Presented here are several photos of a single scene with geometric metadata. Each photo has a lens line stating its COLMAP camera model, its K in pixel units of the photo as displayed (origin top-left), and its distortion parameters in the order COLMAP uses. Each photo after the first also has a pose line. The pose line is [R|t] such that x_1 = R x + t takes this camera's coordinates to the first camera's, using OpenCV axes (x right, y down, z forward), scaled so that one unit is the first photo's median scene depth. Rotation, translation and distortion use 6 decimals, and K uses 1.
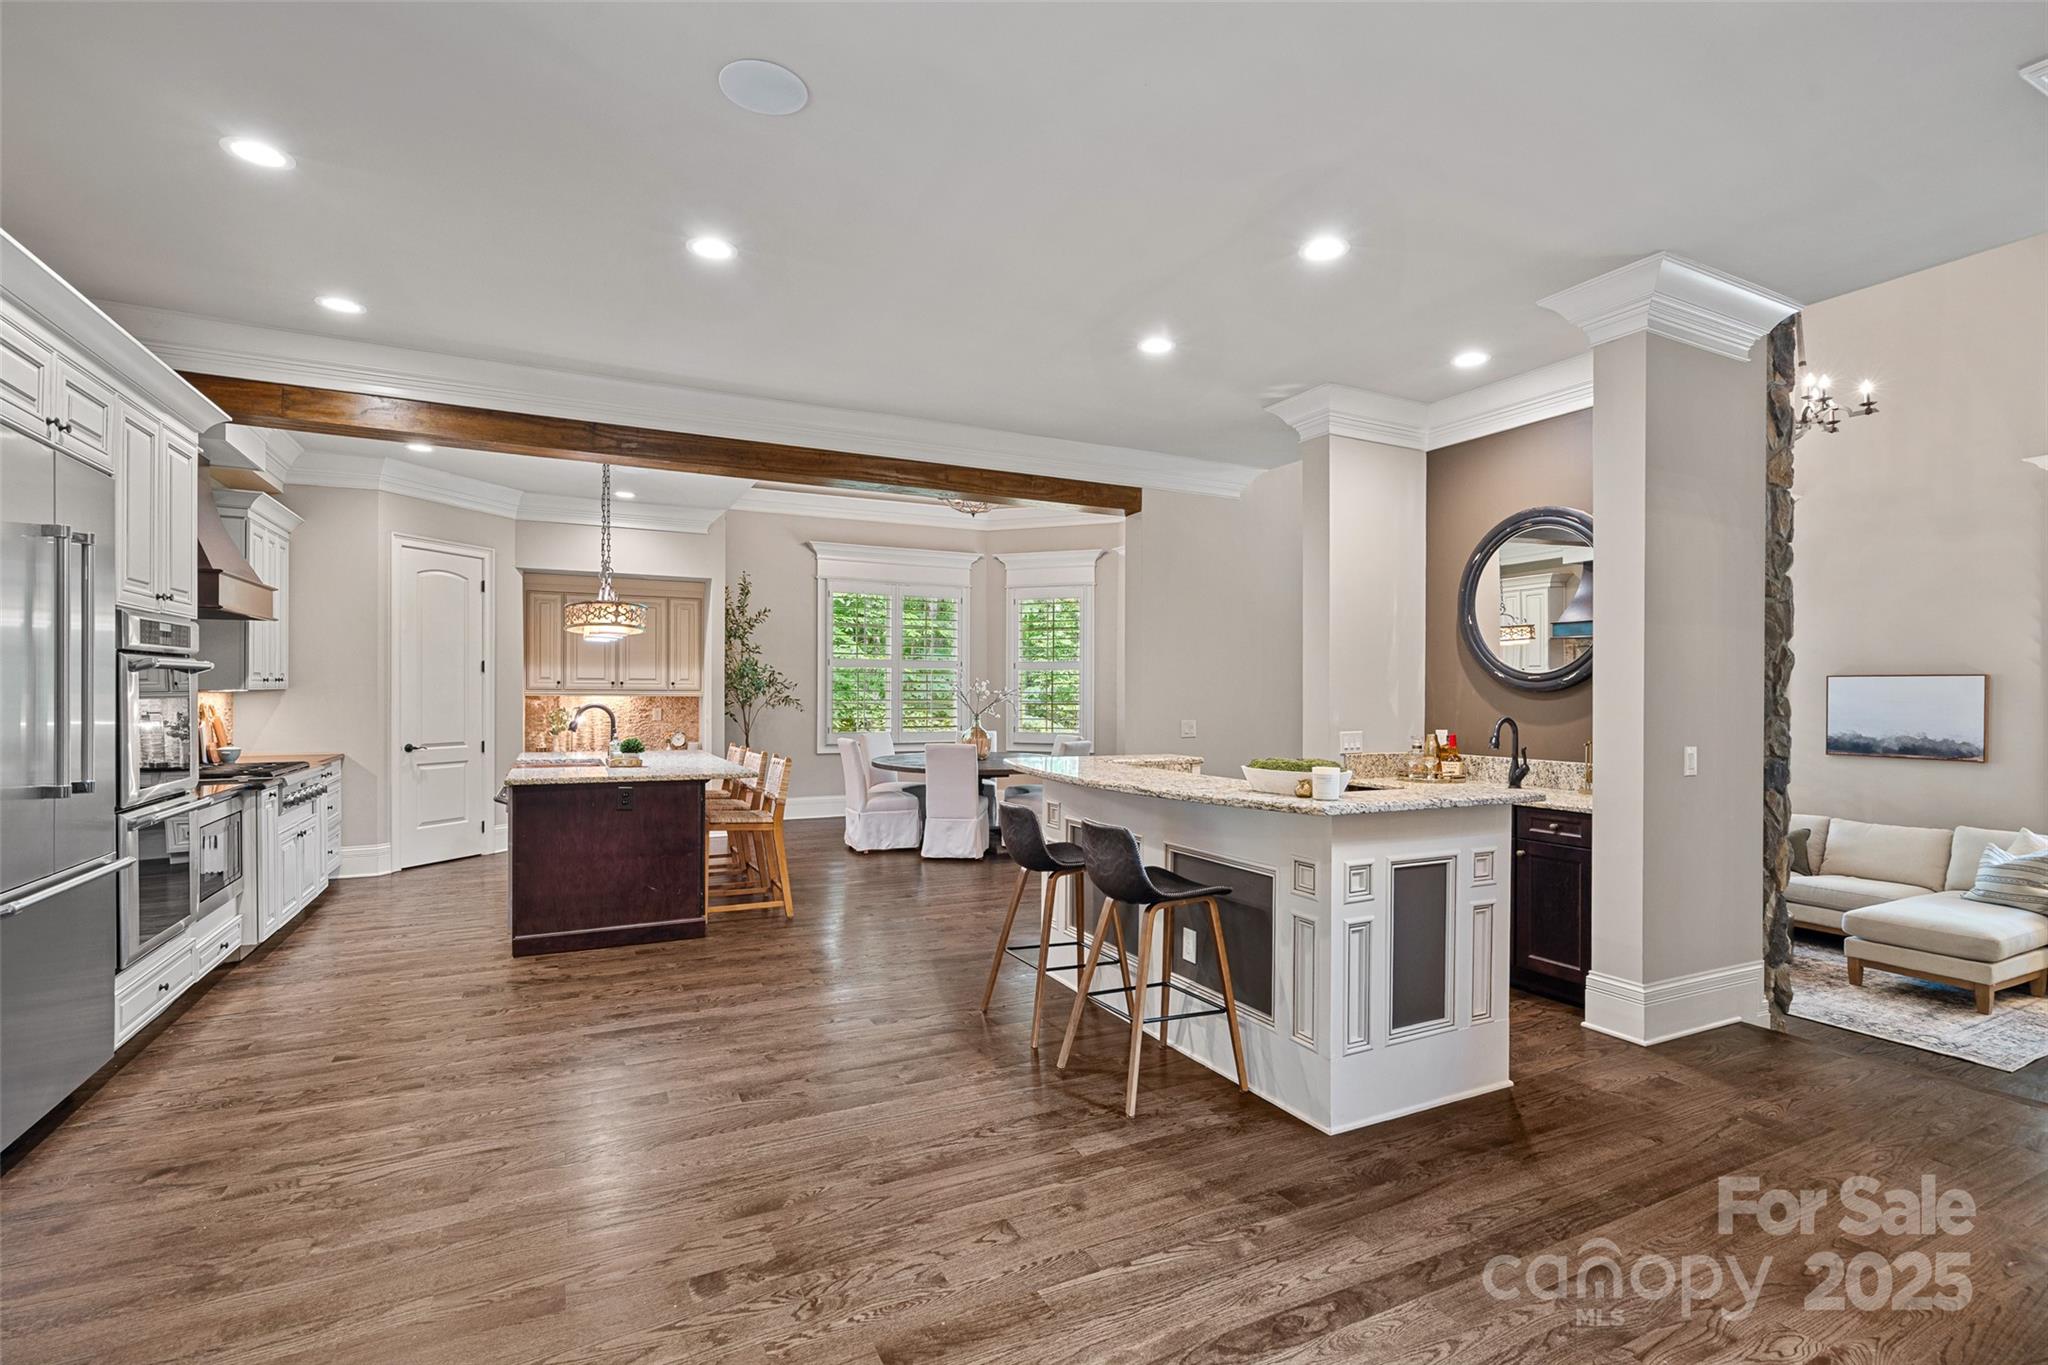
lens RADIAL K [[933.1, 0, 1042.1], [0, 933.1, 701.6], [0, 0, 1]] dist [-0.001403, 0.001282]
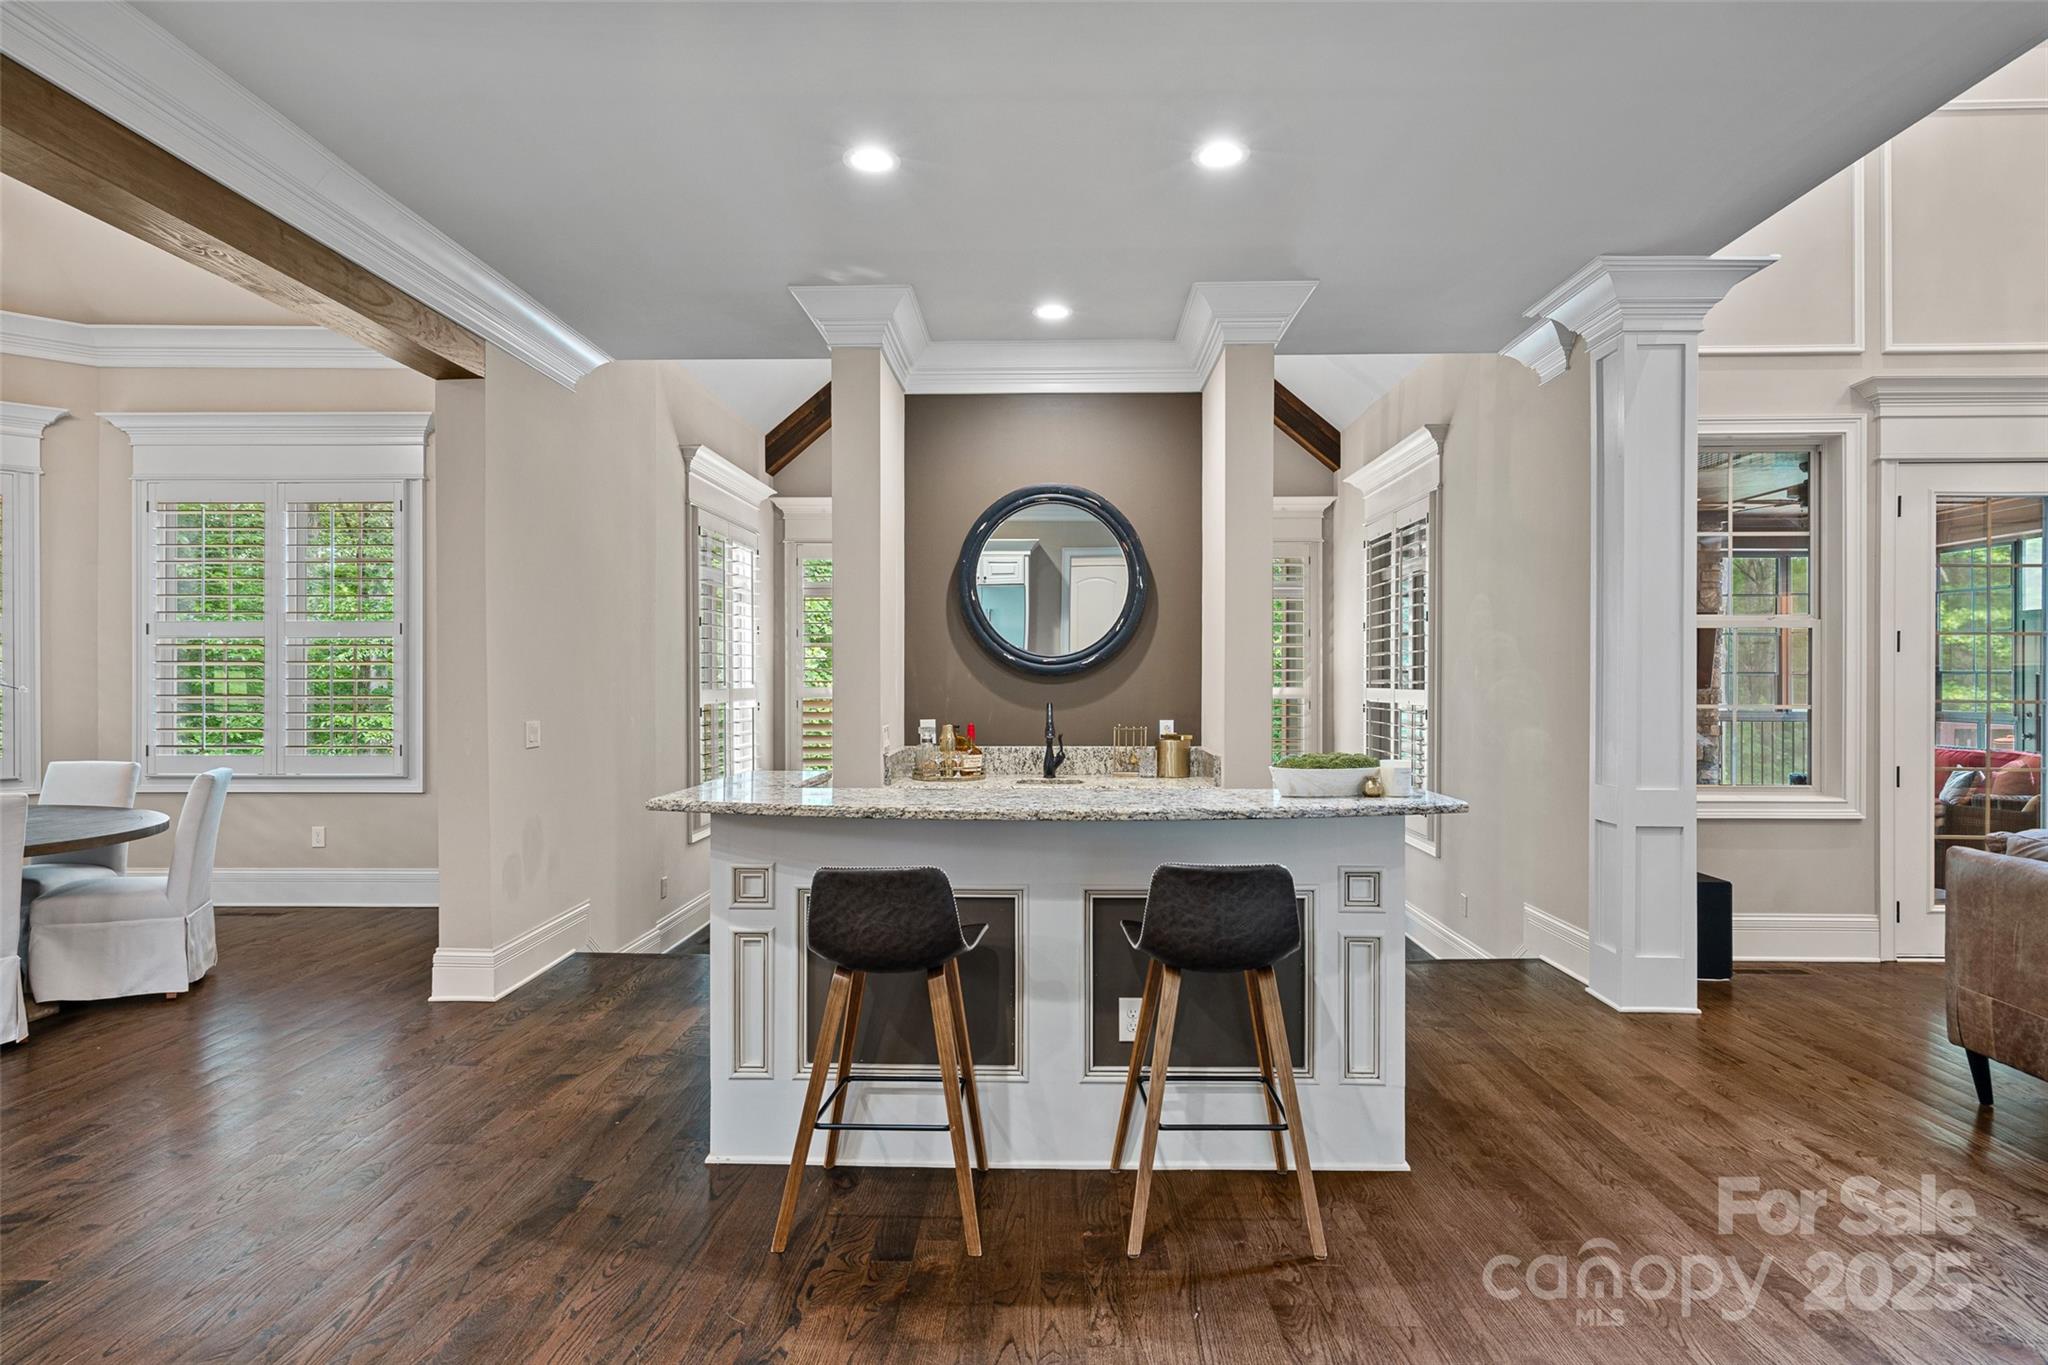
lens RADIAL K [[1098.7, 0, 1016.4], [0, 1098.7, 679.4], [0, 0, 1]] dist [0.004021, 0.000236]
pose [[0.489526, -0.003655, 0.871981, -0.486618], [0.011122, 0.999936, -0.002053, -0.004972], [-0.871918, 0.010703, 0.489535, 0.494861]]
